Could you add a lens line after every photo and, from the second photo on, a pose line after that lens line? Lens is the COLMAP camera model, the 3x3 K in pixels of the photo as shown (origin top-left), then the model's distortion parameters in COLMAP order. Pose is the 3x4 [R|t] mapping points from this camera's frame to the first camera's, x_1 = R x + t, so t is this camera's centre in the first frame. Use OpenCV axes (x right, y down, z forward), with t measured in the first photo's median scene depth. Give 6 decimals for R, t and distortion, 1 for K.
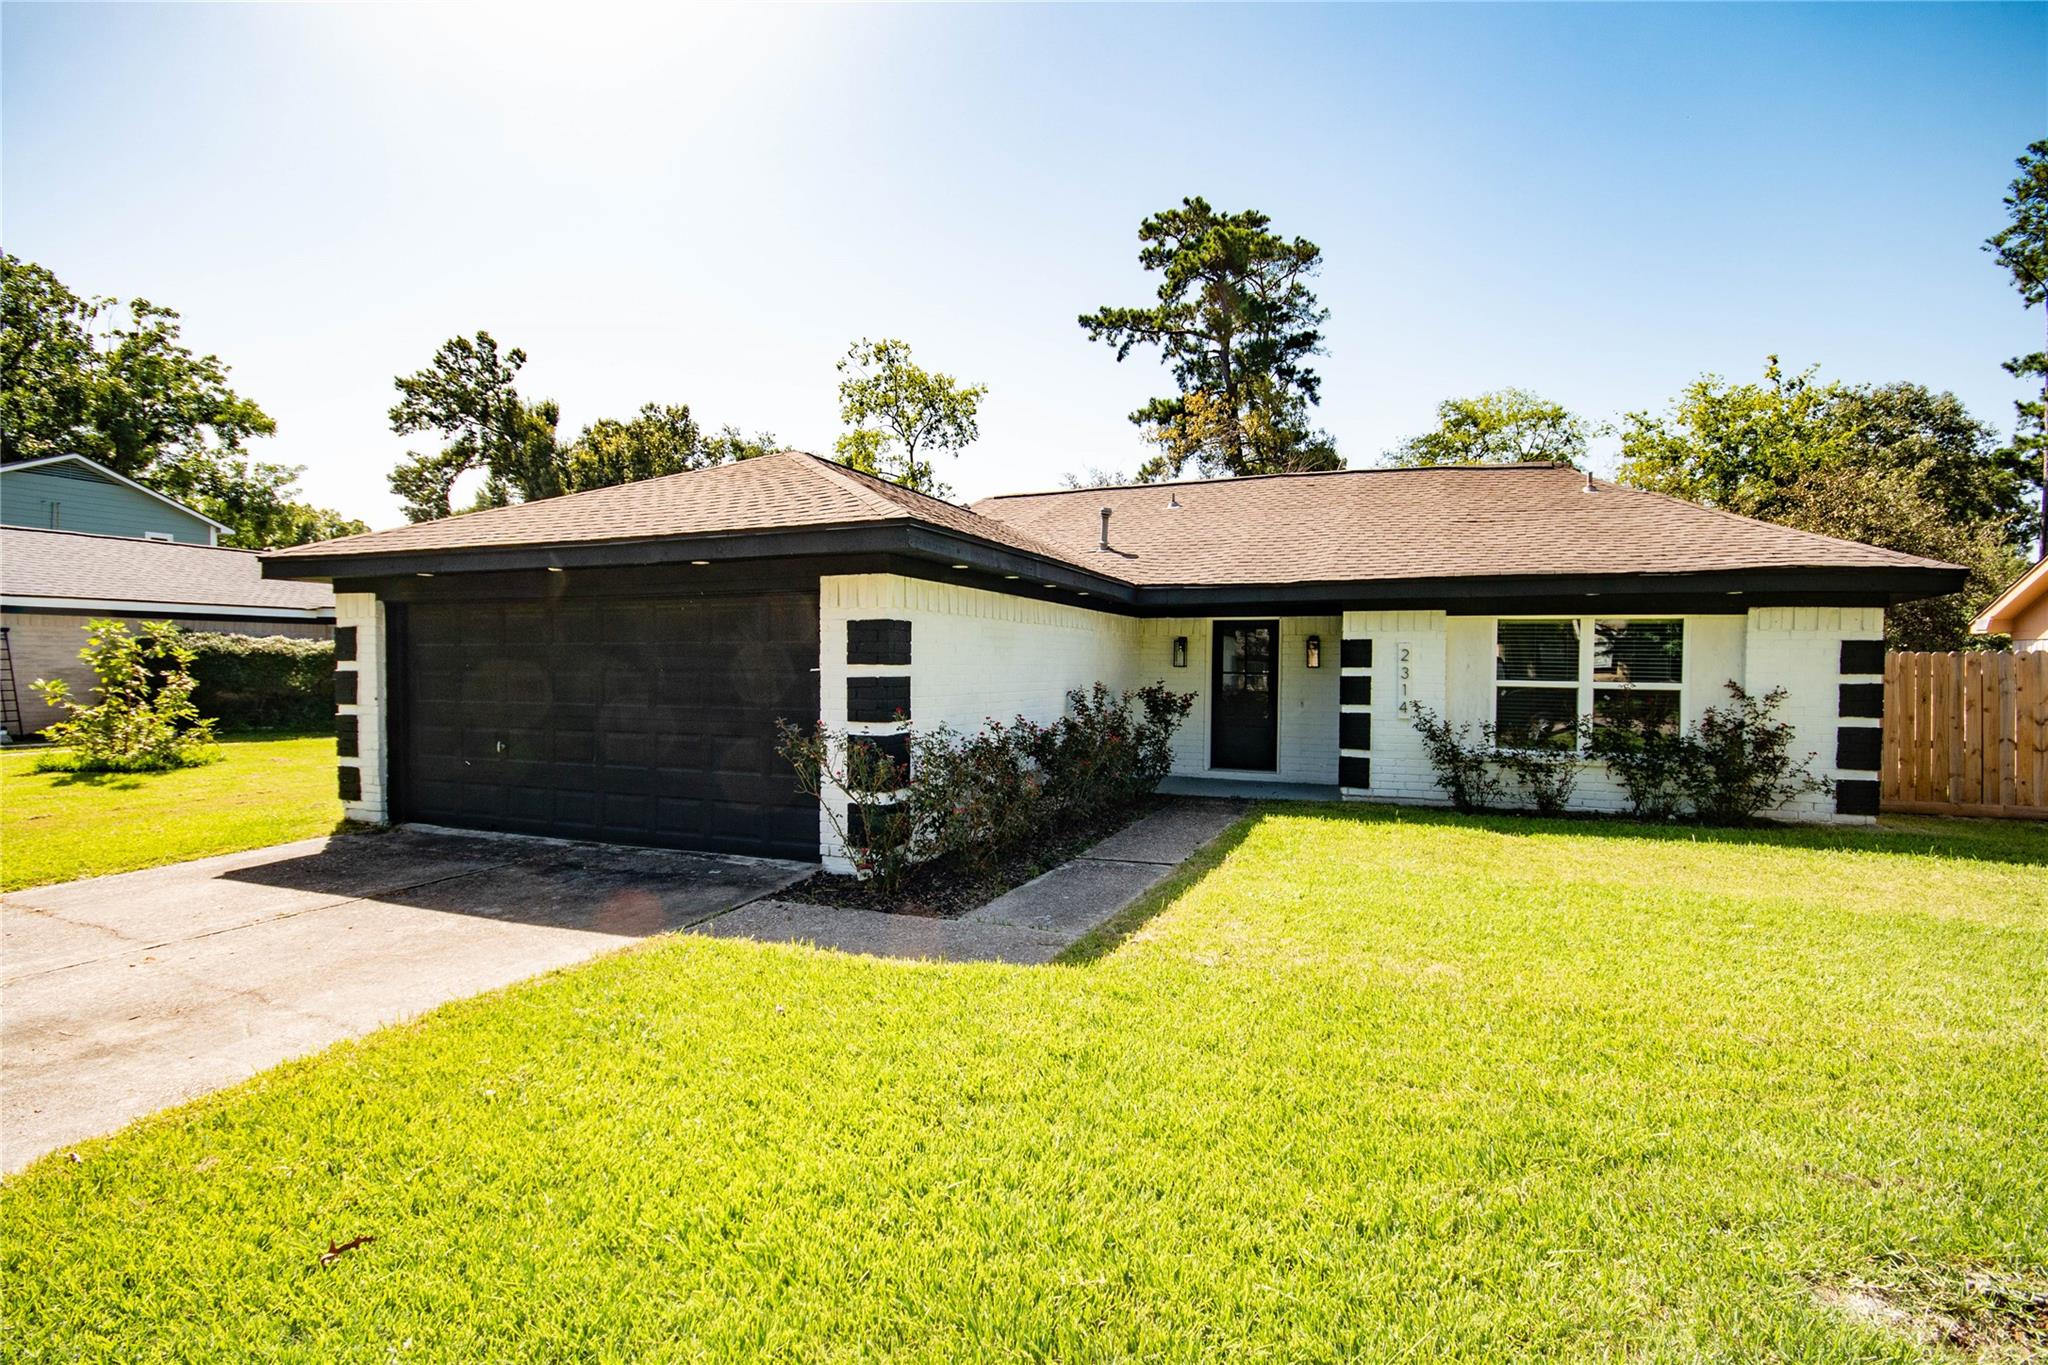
lens RADIAL K [[955.3, 0, 1036.1], [0, 955.3, 699.2], [0, 0, 1]] dist [0.000532, -0.010582]
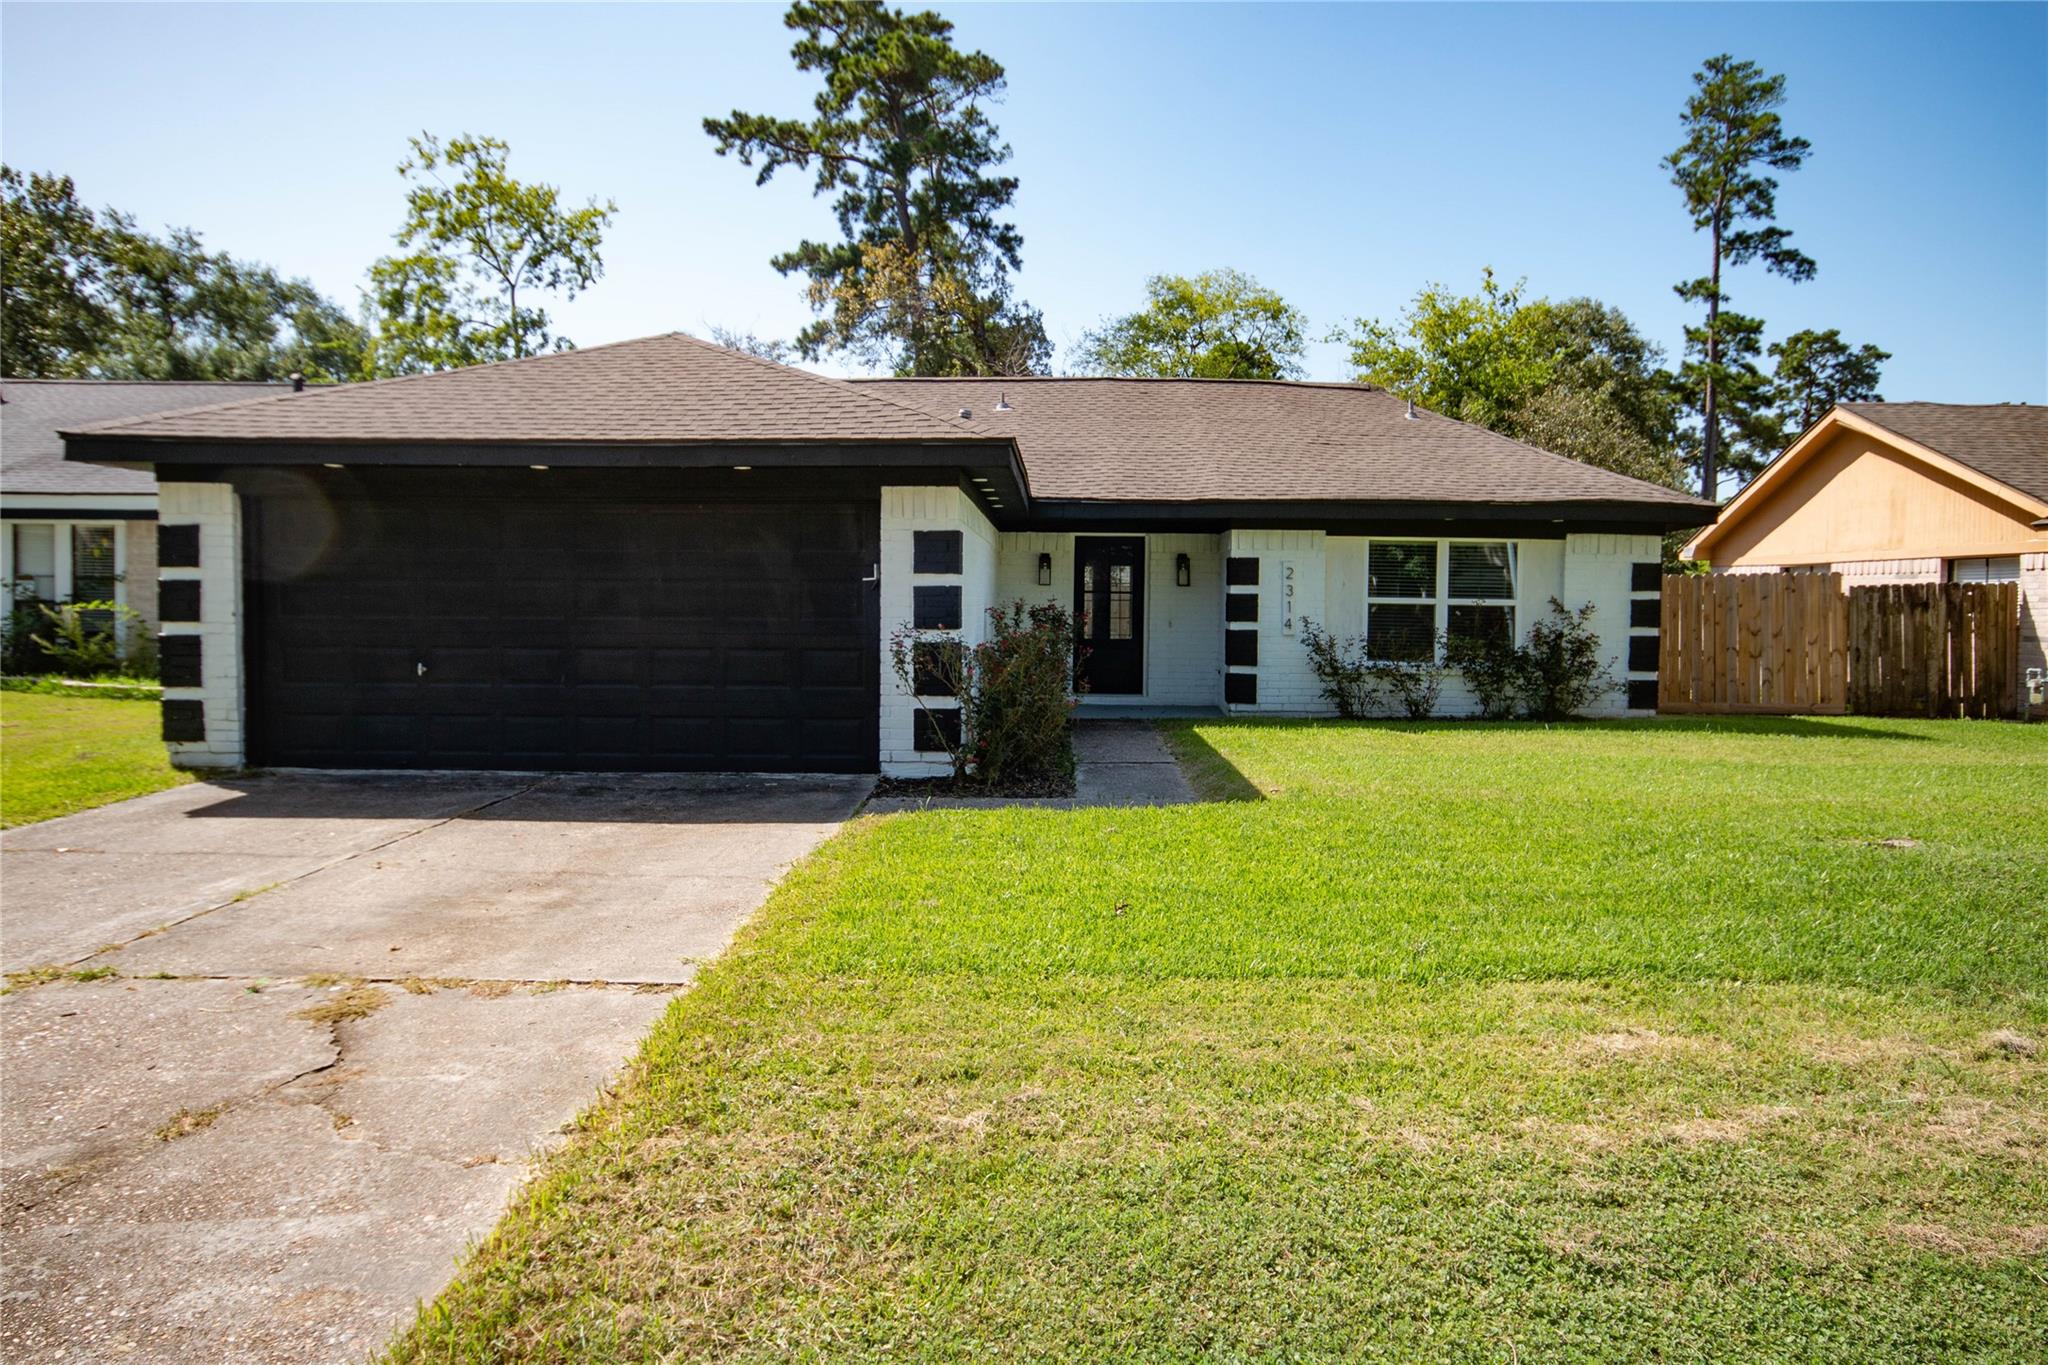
lens RADIAL K [[1306.2, 0, 1040.8], [0, 1306.2, 682.6], [0, 0, 1]] dist [-0.016217, 0.024811]
pose [[0.936176, -0.020587, 0.350929, -0.310721], [0.009594, 0.999408, 0.033036, 0.019485], [-0.351401, -0.027561, 0.935819, -0.199781]]
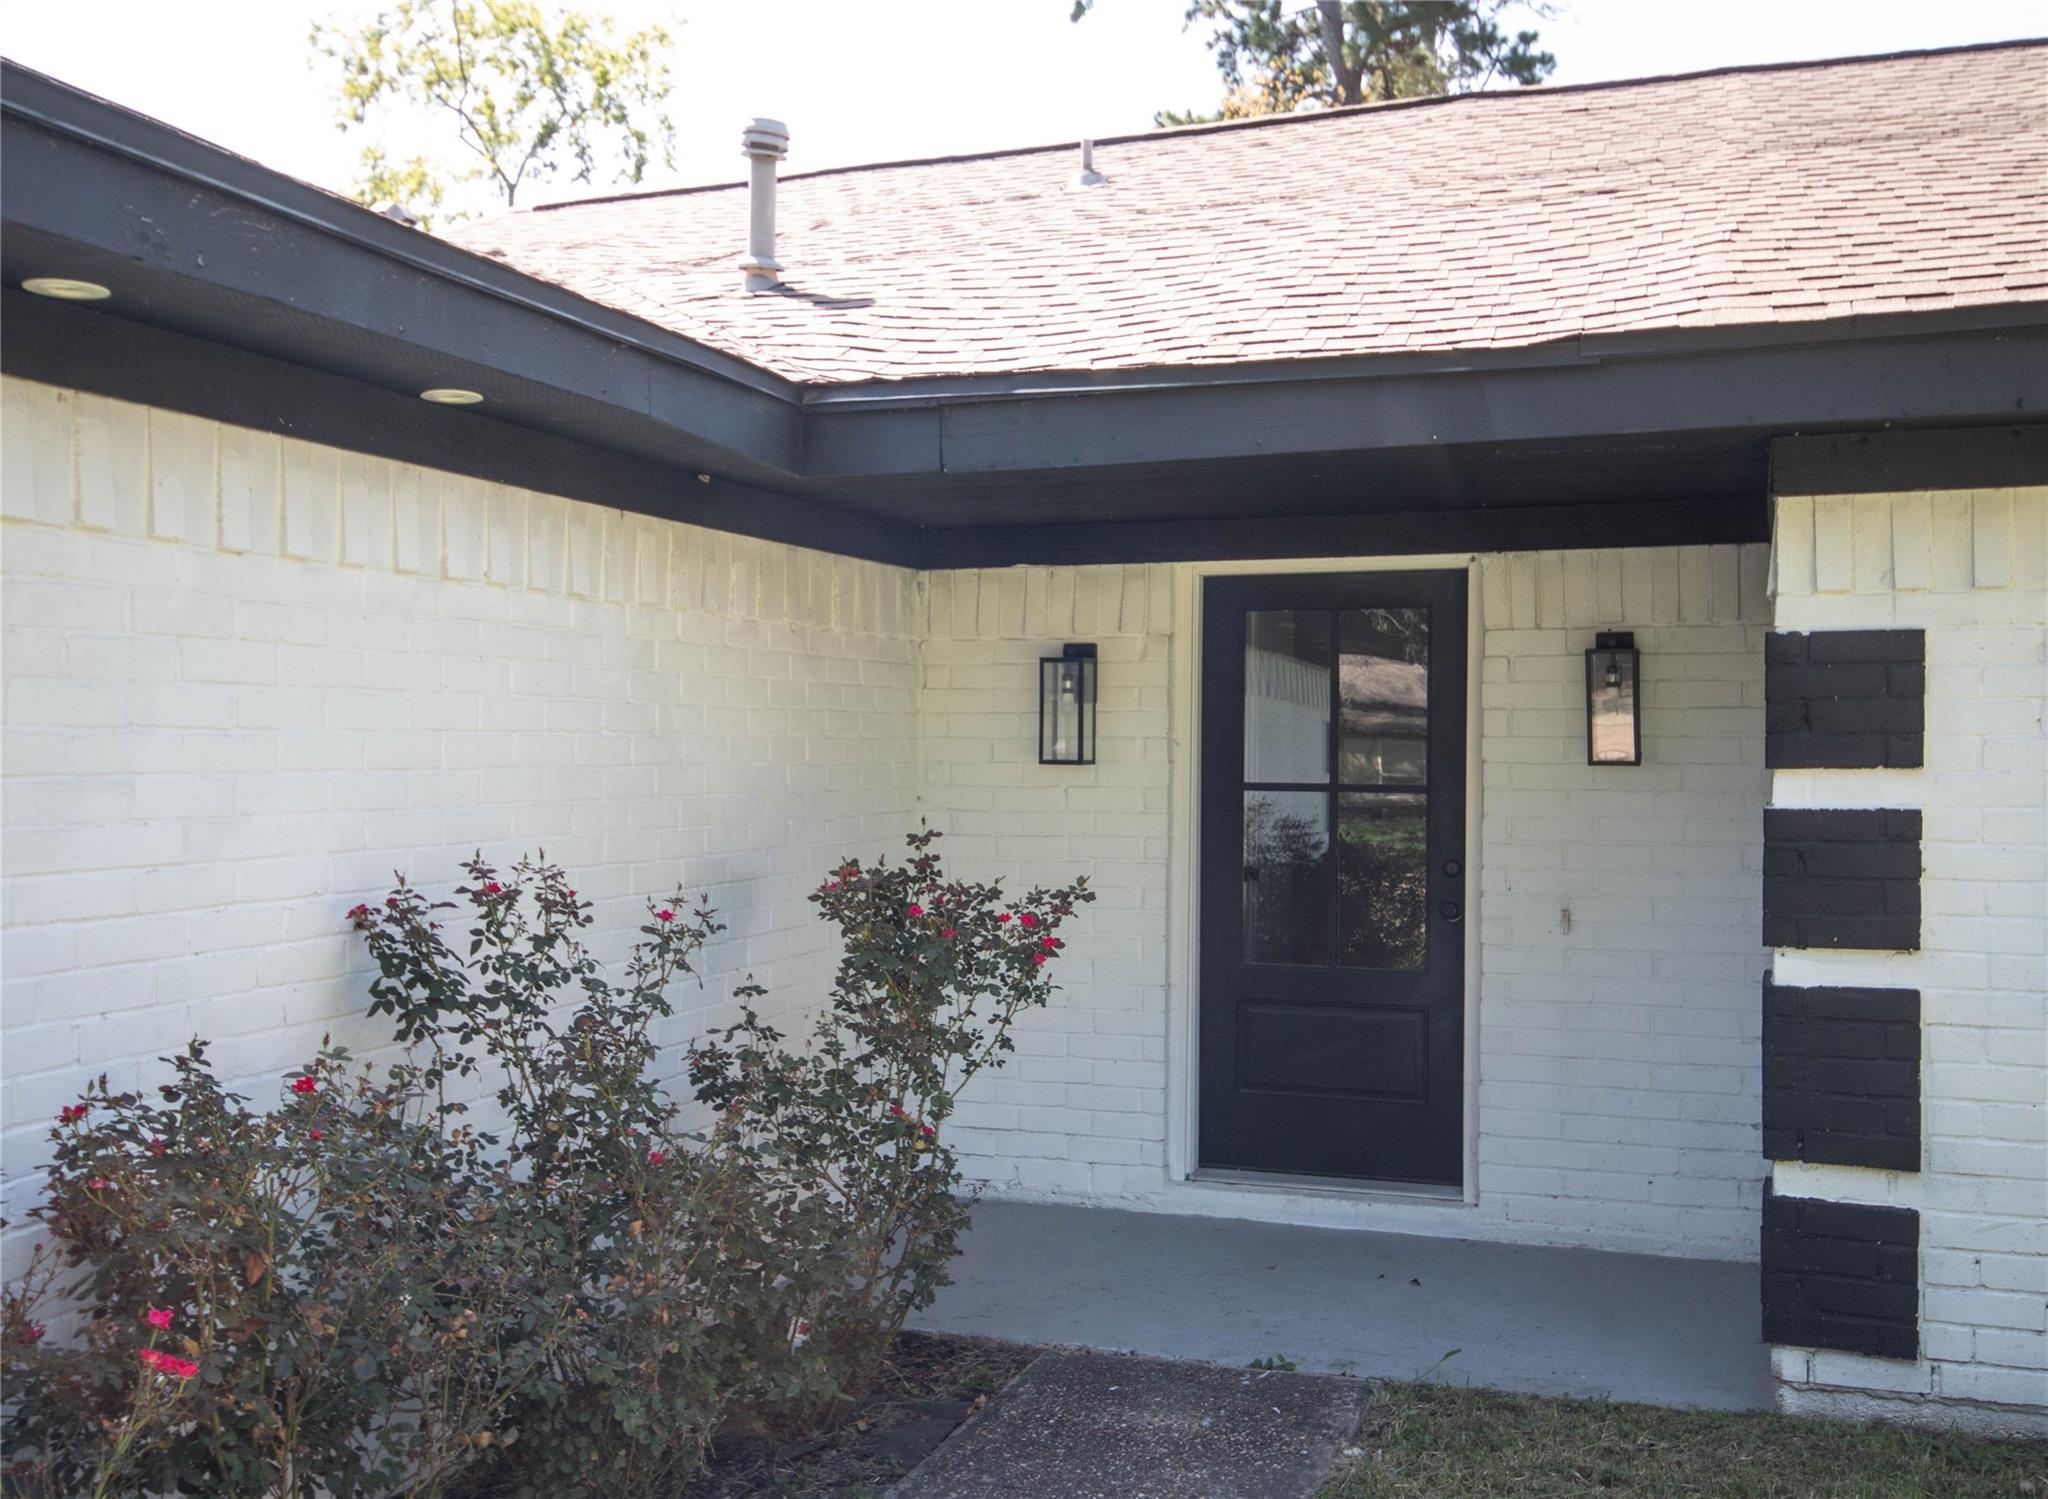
lens RADIAL K [[2068.6, 0, 1021.6], [0, 2068.6, 753.2], [0, 0, 1]] dist [-0.039404, 0.000000]
pose [[0.999337, -0.001440, 0.036374, 0.122958], [0.002708, 0.999390, -0.034816, -0.018699], [-0.036301, 0.034891, 0.998732, 0.489355]]
